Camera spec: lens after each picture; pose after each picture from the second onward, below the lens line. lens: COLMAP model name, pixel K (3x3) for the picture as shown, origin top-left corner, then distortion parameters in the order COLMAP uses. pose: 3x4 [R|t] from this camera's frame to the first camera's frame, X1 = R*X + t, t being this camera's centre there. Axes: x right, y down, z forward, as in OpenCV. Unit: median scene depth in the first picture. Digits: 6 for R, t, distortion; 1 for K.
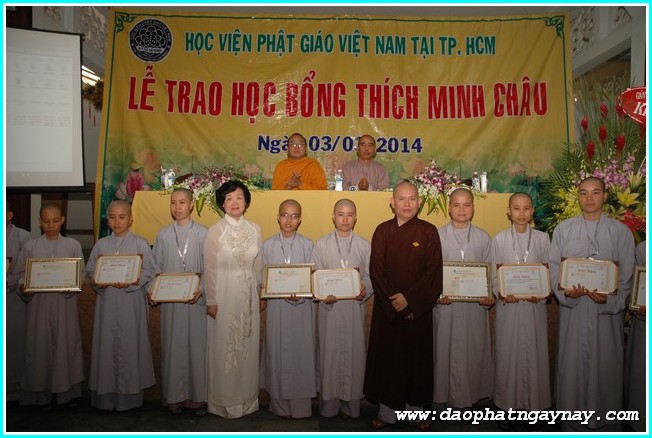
lens RADIAL K [[486.1, 0, 324.7], [0, 486.1, 223.0], [0, 0, 1]] dist [-0.152206, 0.129191]
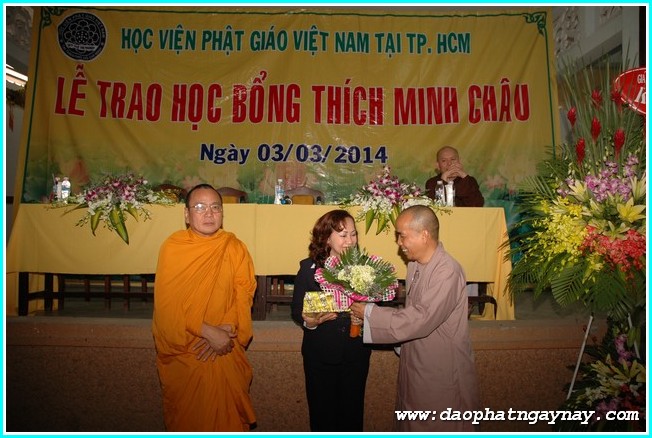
lens RADIAL K [[486.1, 0, 324.7], [0, 486.1, 223.0], [0, 0, 1]] dist [-0.152206, 0.129191]
pose [[0.999759, 0.001478, 0.021895, 0.069014], [-0.000600, 0.999198, -0.040048, -0.002229], [-0.021937, 0.040025, 0.998958, 0.128415]]
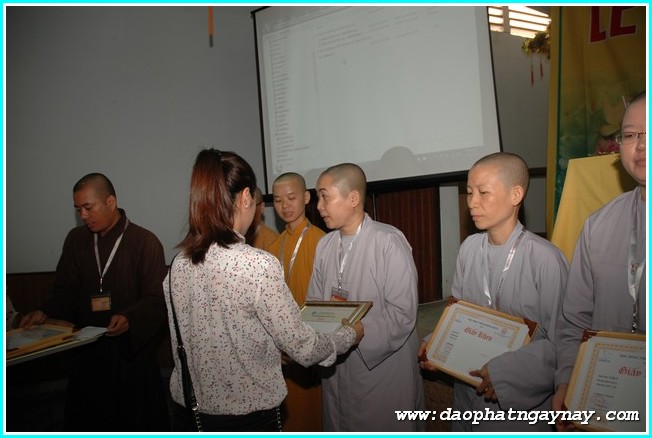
lens RADIAL K [[492.3, 0, 324.2], [0, 492.3, 221.8], [0, 0, 1]] dist [-0.181142, 0.172477]
pose [[0.545724, -0.022104, -0.837673, -0.089807], [0.028038, 0.999574, -0.008110, -0.006638], [0.837496, -0.019061, 0.546111, 0.355178]]
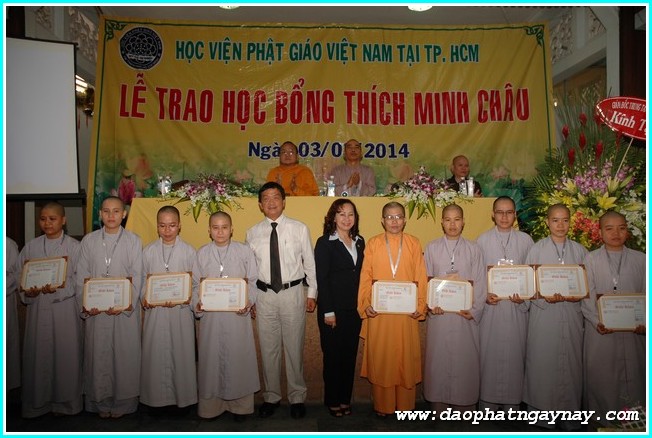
lens RADIAL K [[486.1, 0, 324.7], [0, 486.1, 223.0], [0, 0, 1]] dist [-0.152206, 0.129191]
pose [[0.999377, -0.010557, 0.033676, -0.013743], [0.010759, 0.999925, -0.005814, -0.002835], [-0.033612, 0.006172, 0.999416, -0.021695]]
